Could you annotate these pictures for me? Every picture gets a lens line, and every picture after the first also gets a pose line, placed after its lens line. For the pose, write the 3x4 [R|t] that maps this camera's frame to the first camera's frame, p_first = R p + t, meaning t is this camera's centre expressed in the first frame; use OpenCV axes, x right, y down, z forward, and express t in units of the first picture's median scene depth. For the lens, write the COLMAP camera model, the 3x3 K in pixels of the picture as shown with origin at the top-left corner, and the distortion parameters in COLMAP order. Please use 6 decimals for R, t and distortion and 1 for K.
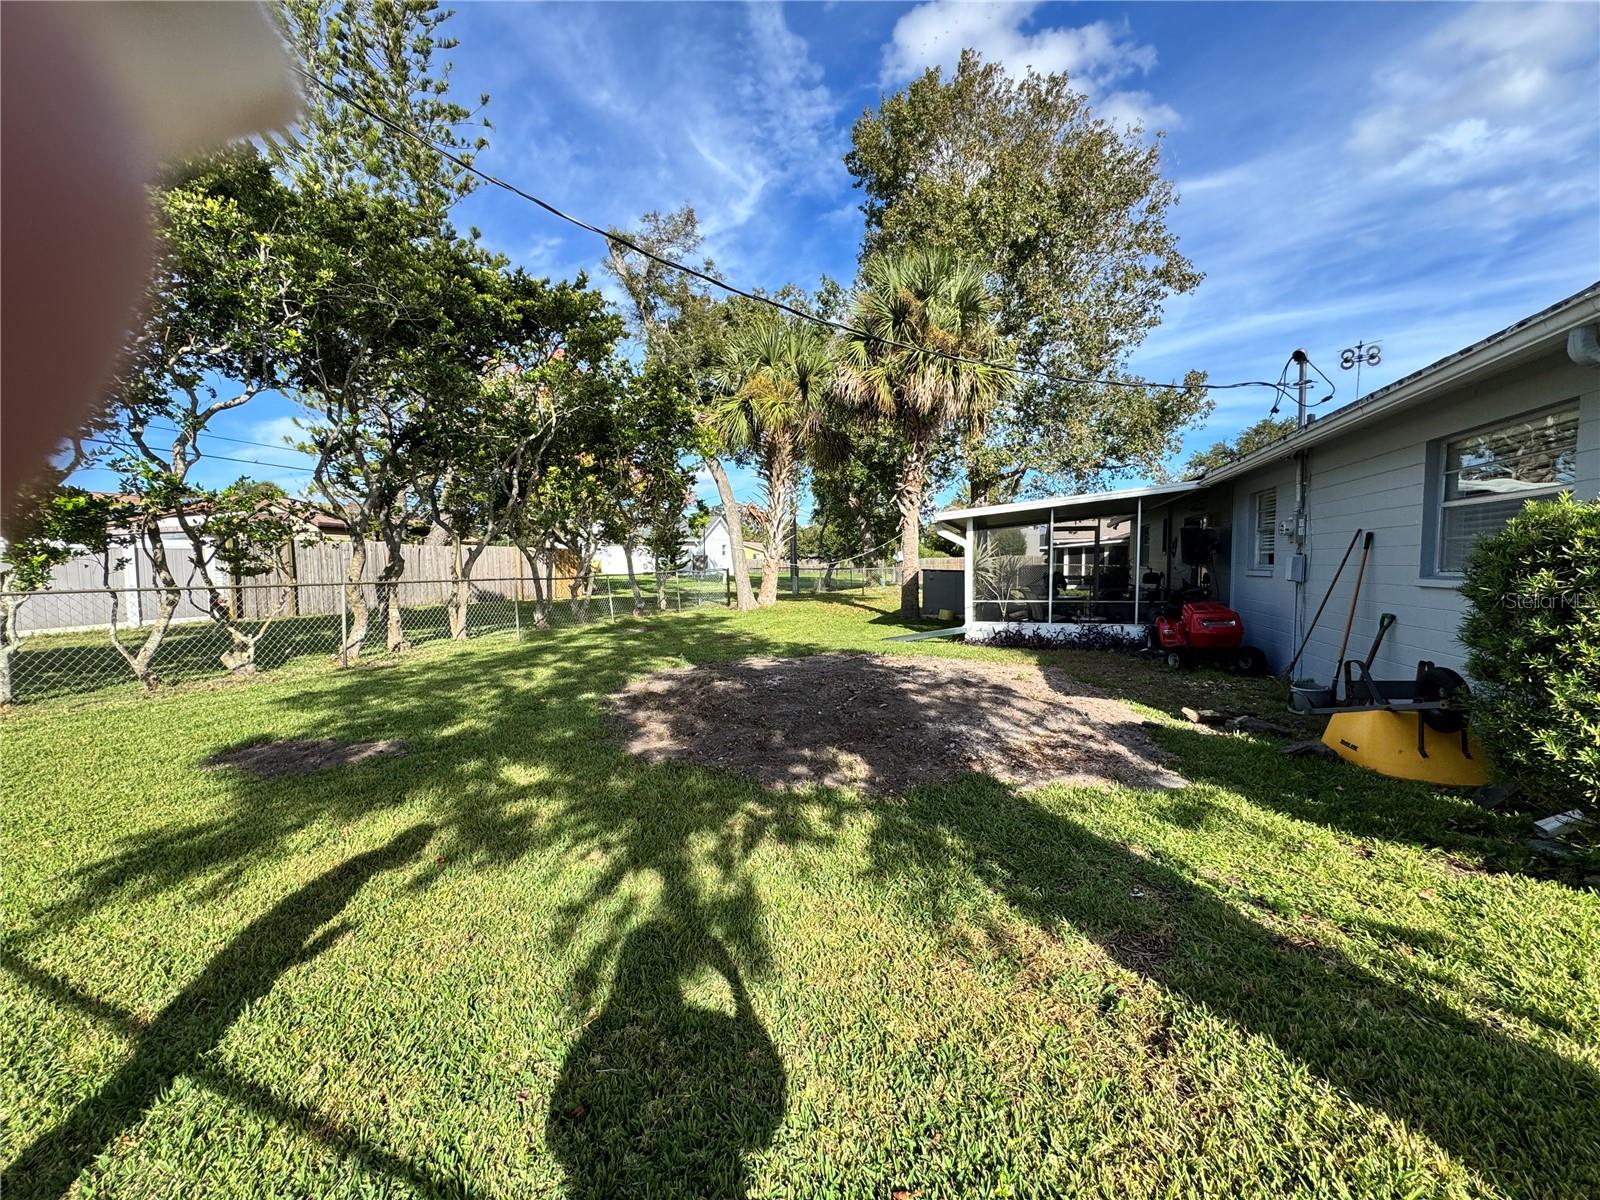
lens RADIAL K [[638.0, 0, 798.2], [0, 638.0, 601.0], [0, 0, 1]] dist [-0.003591, 0.000687]
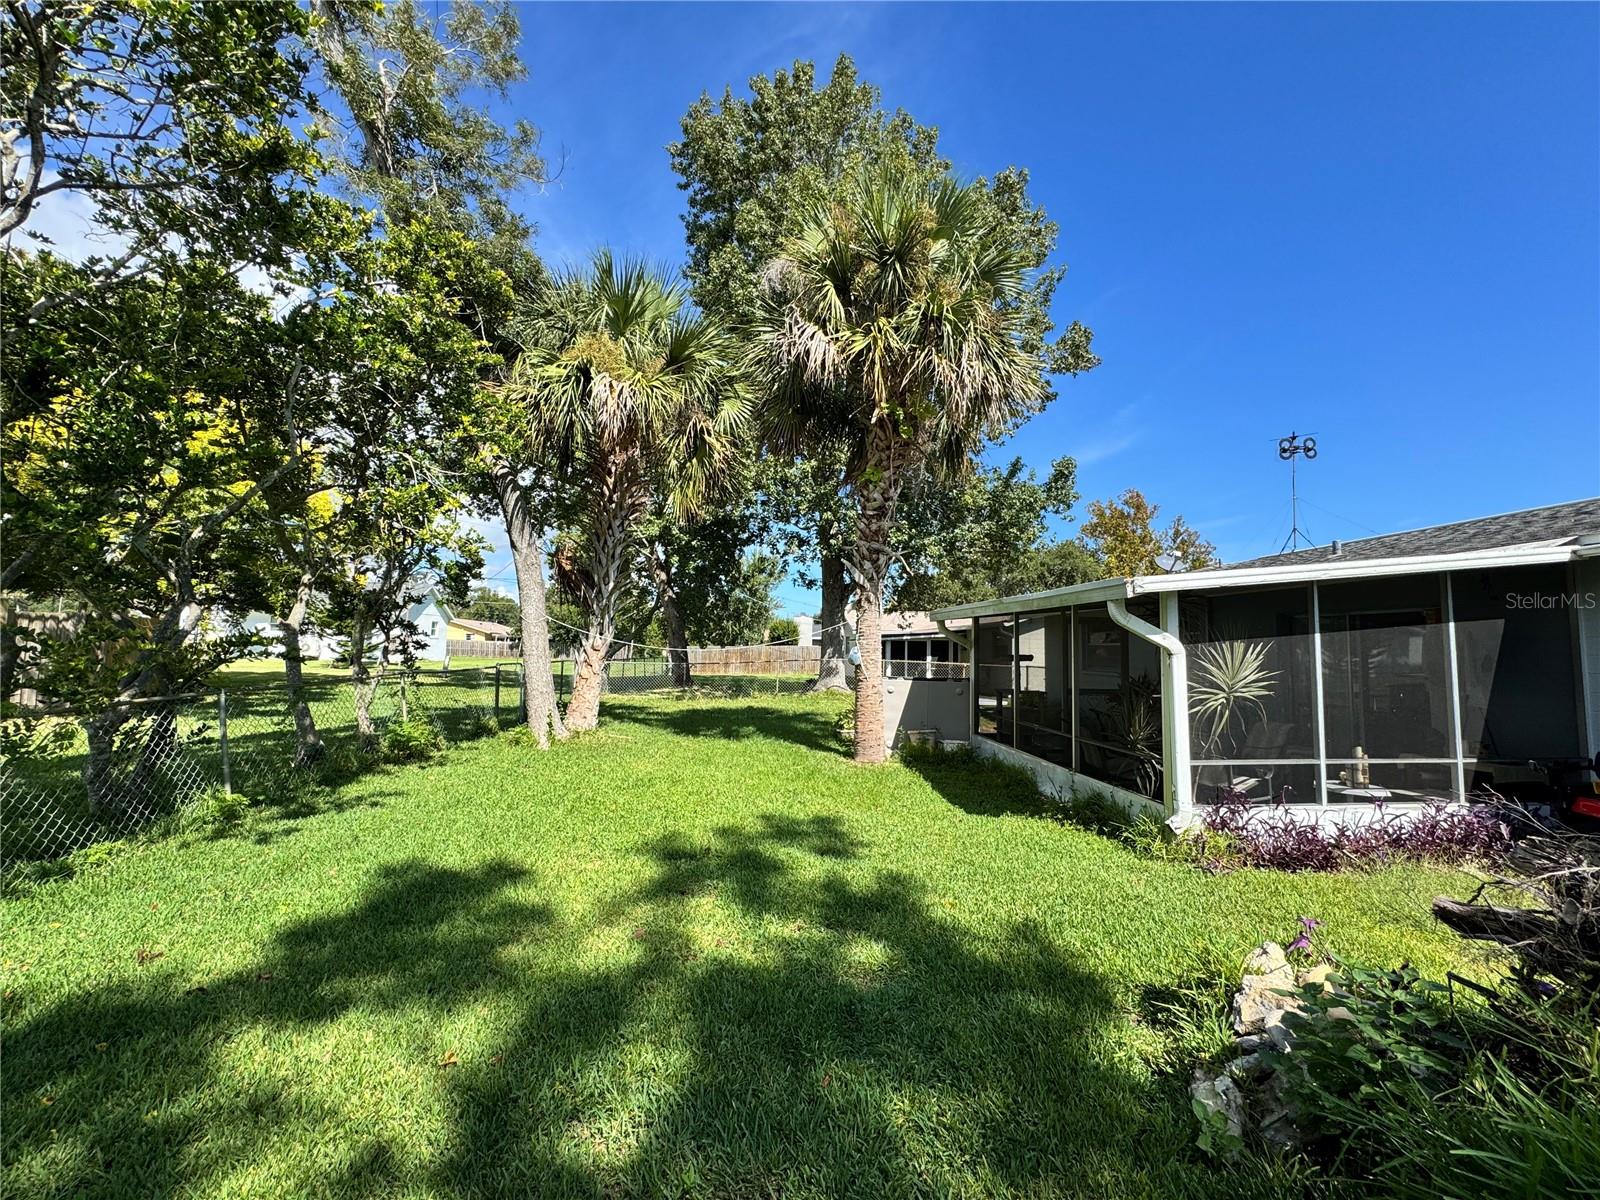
lens RADIAL K [[638.0, 0, 798.2], [0, 638.0, 601.0], [0, 0, 1]] dist [-0.003591, 0.000687]
pose [[0.913524, 0.052872, 0.403334, -0.276196], [-0.000783, 0.991744, -0.128231, -0.077066], [-0.406783, 0.116826, 0.906024, 0.886269]]
